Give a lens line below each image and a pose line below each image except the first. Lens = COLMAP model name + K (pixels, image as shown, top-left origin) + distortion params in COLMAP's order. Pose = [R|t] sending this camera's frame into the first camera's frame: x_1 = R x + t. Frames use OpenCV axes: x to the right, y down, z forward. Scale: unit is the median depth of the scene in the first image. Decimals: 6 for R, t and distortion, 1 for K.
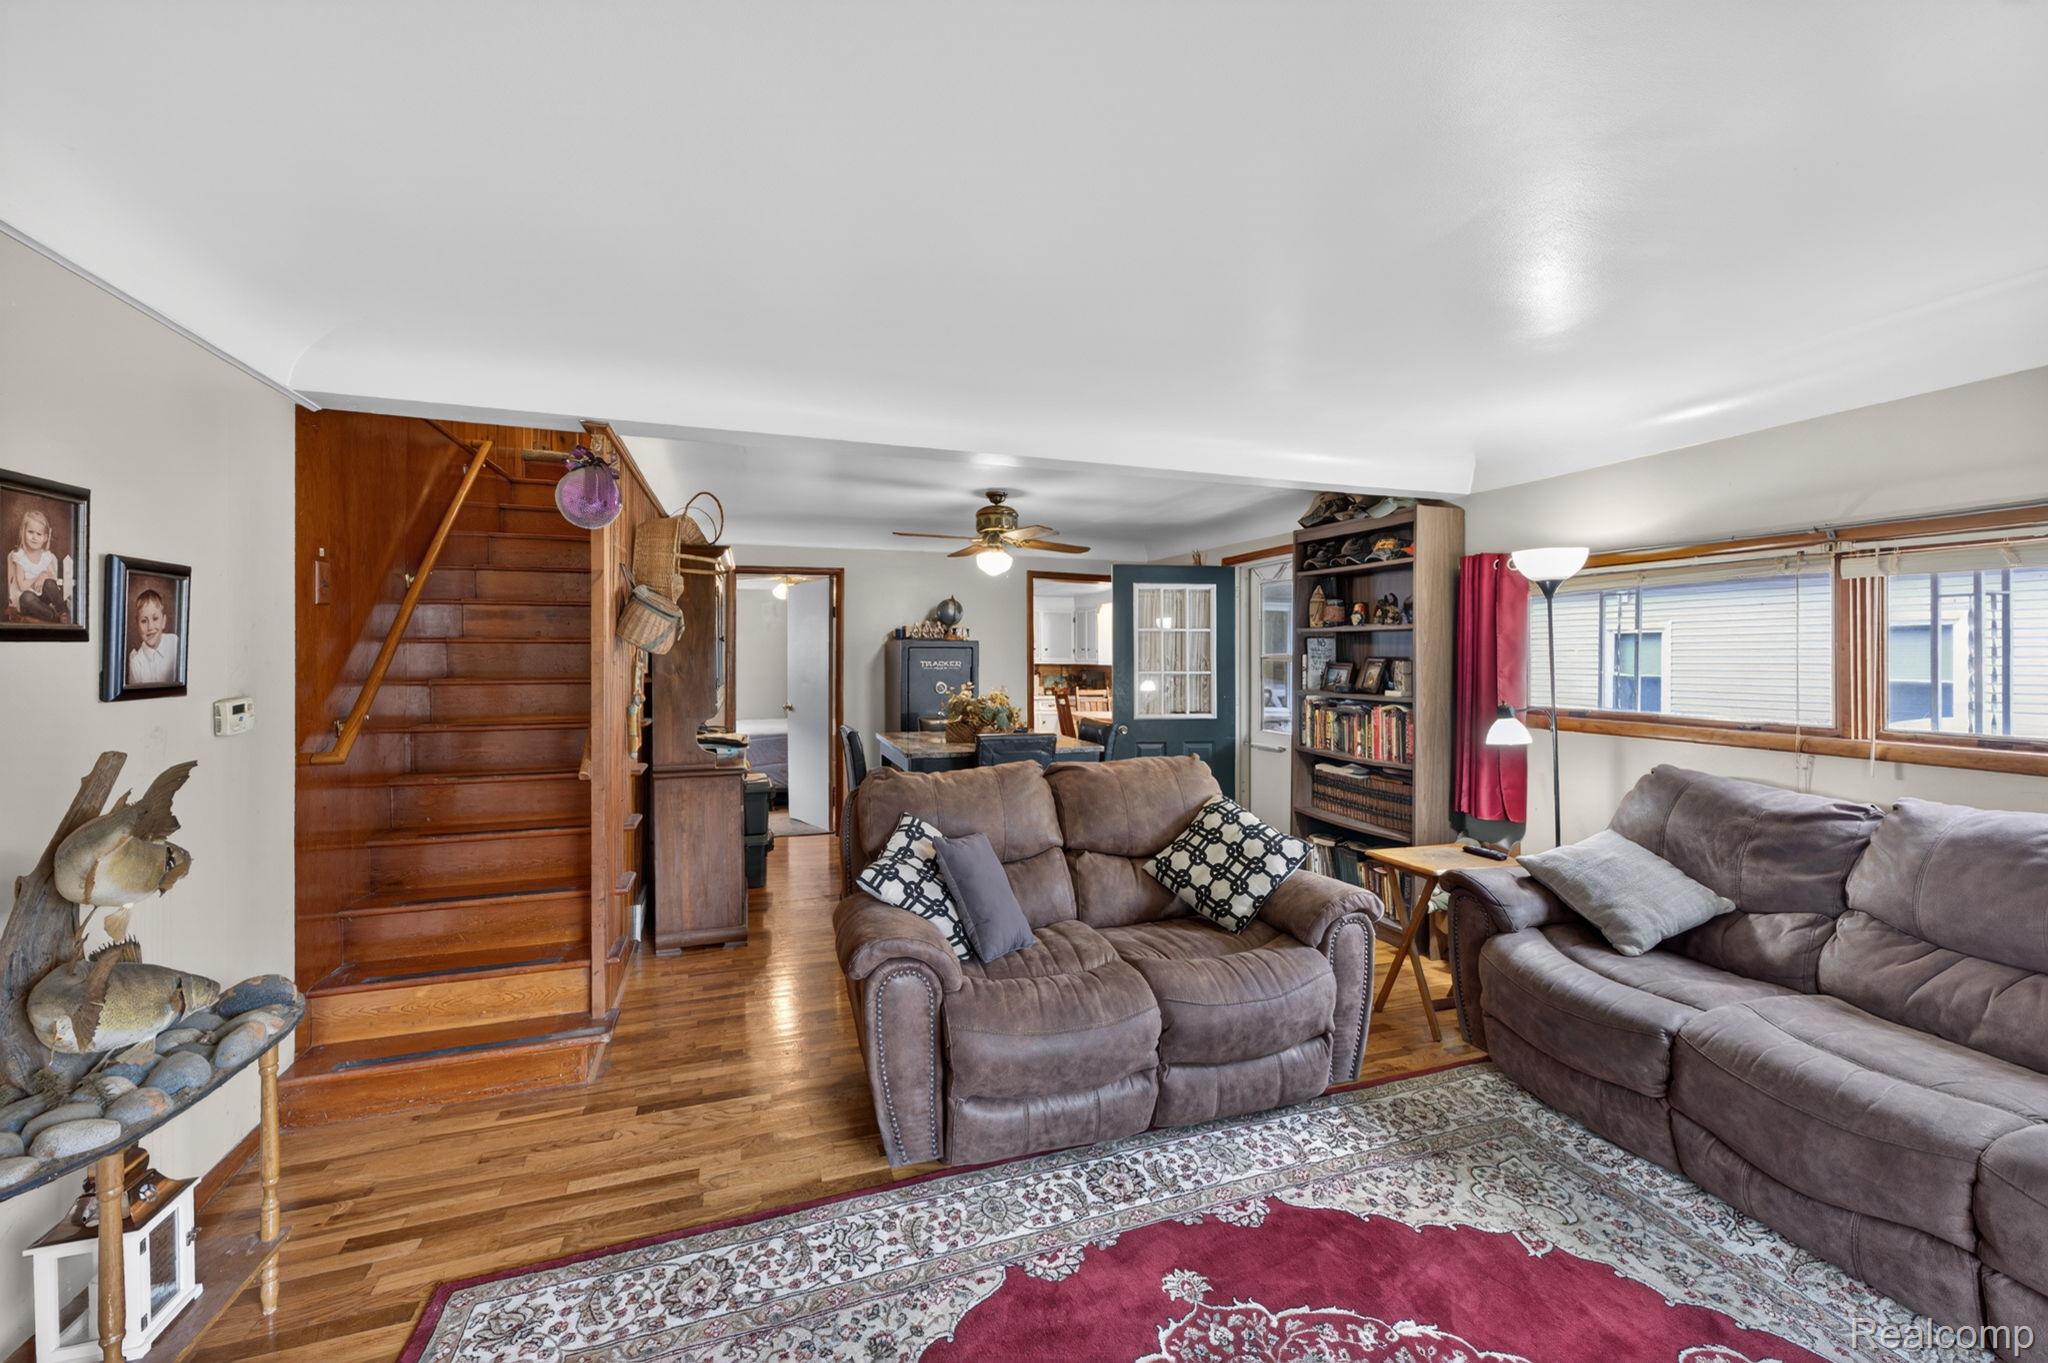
lens RADIAL K [[800.0, 0, 1028.3], [0, 800.0, 672.4], [0, 0, 1]] dist [0.006728, 0.000435]
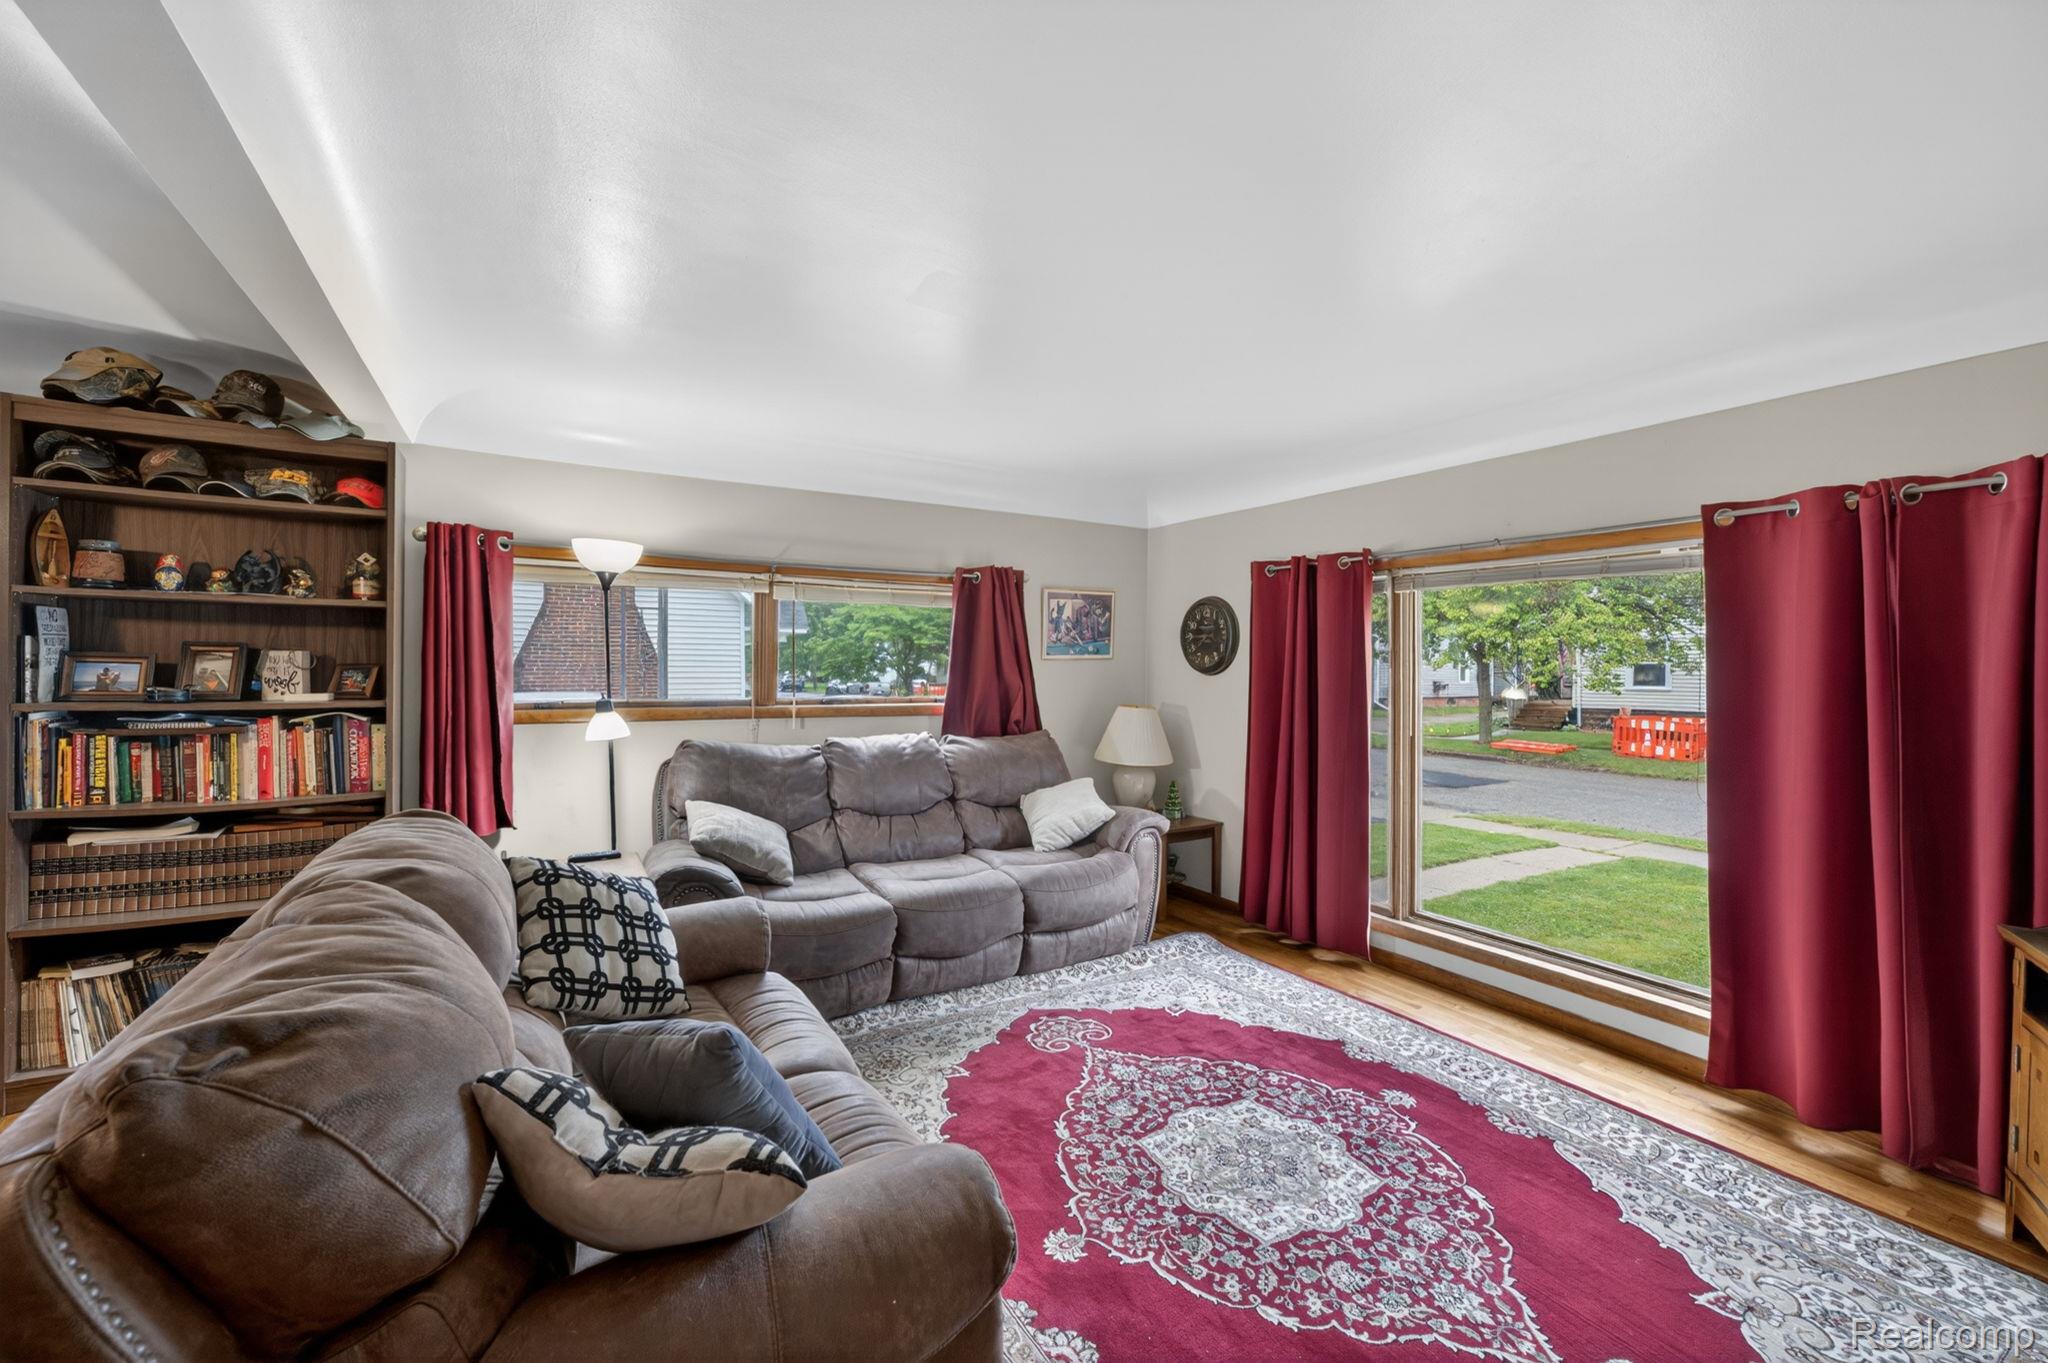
lens RADIAL K [[800.0, 0, 1028.3], [0, 800.0, 672.4], [0, 0, 1]] dist [0.006728, 0.000435]
pose [[-0.185078, -0.021590, 0.982487, -0.384338], [0.007524, 0.999698, 0.023386, -0.007257], [-0.982695, 0.011721, -0.184859, 0.580774]]
